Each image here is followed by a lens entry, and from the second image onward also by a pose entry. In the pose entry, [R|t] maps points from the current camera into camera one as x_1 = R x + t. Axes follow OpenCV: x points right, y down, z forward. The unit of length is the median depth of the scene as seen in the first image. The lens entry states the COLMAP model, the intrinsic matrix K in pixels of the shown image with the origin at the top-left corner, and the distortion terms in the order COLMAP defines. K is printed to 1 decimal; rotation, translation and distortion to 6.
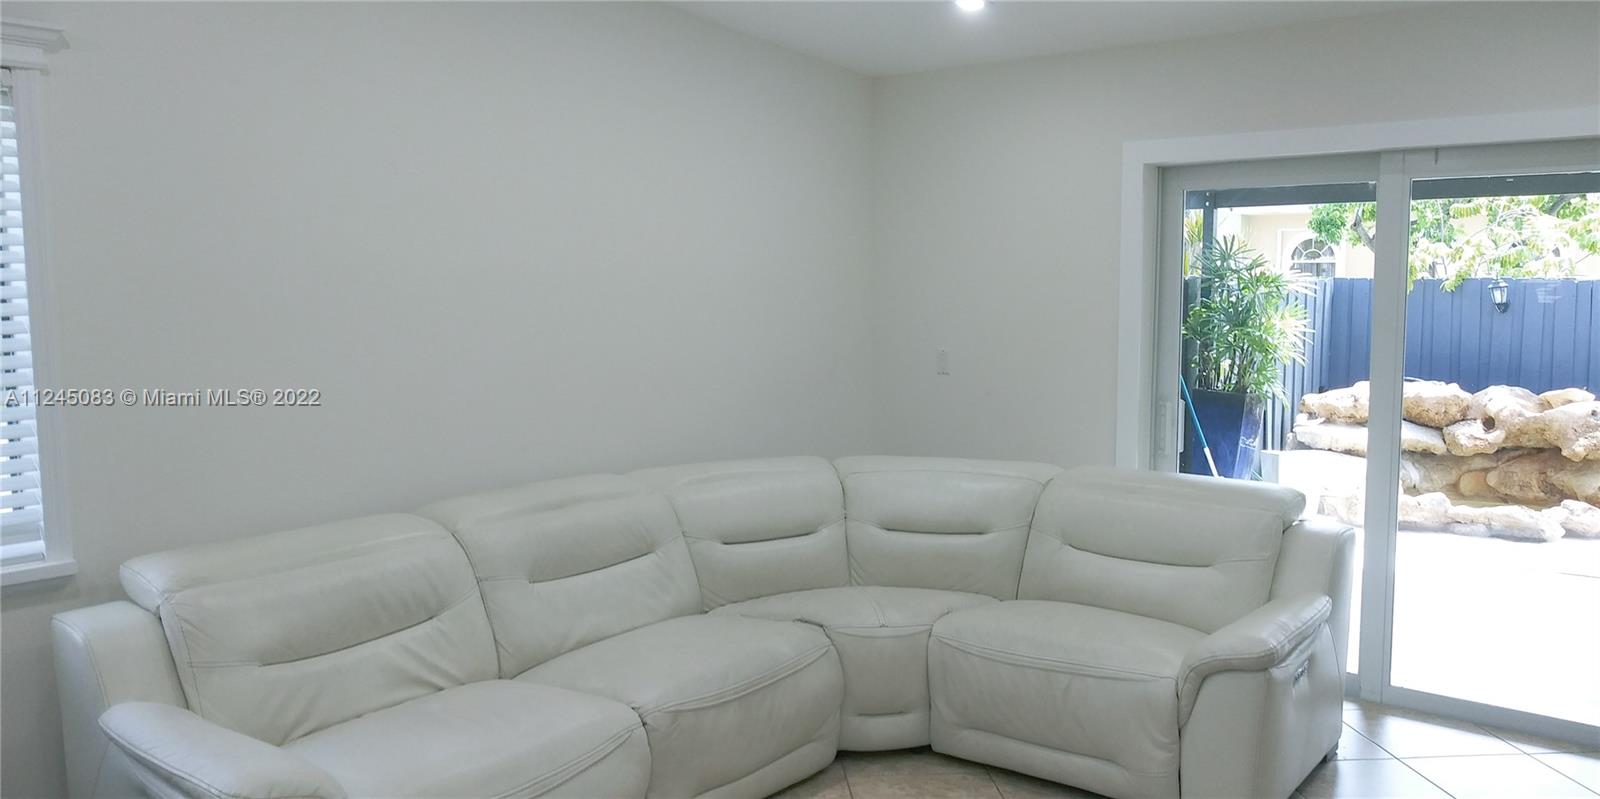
lens RADIAL K [[1218.4, 0, 800.0], [0, 1218.4, 399.5], [0, 0, 1]] dist [0.078018, -0.137440]
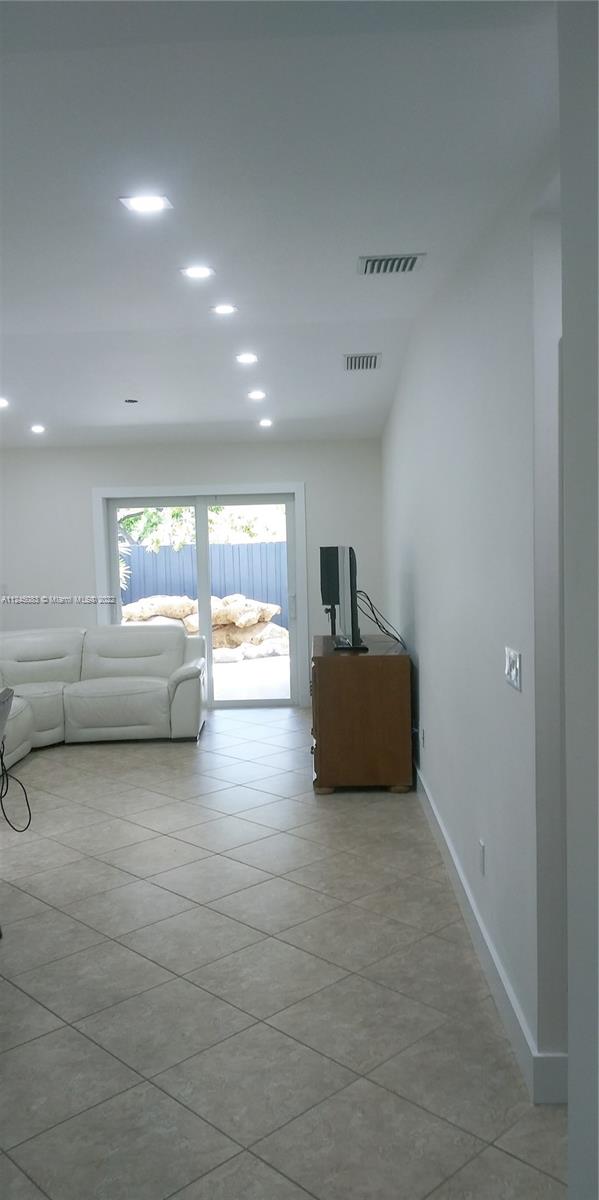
lens RADIAL K [[913.8, 0, 317.5], [0, 913.8, 602.0], [0, 0, 1]] dist [0.078018, -0.137440]
pose [[0.766249, -0.062330, 0.639513, -0.316012], [0.088776, 0.996008, -0.009294, 0.035220], [-0.636381, 0.063895, 0.768724, -0.349020]]
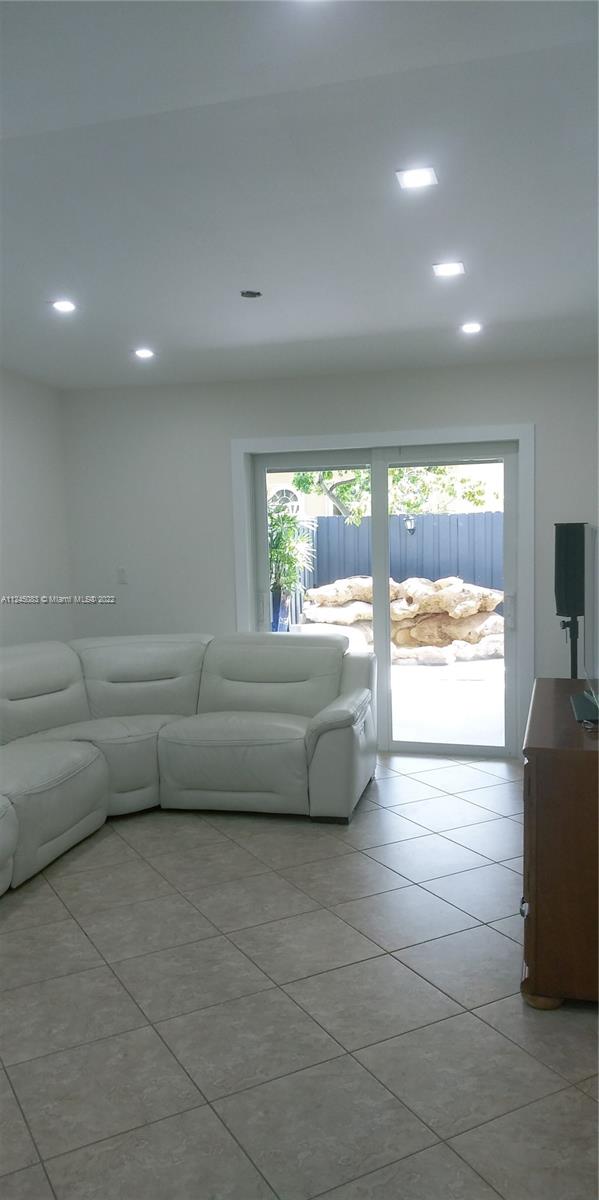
lens RADIAL K [[916.6, 0, 290.0], [0, 916.6, 596.1], [0, 0, 1]] dist [0.073778, -0.184093]
pose [[0.917311, -0.057551, 0.393991, -0.100484], [0.063651, 0.997969, -0.002422, 0.007204], [-0.393051, 0.027300, 0.919111, -0.106346]]
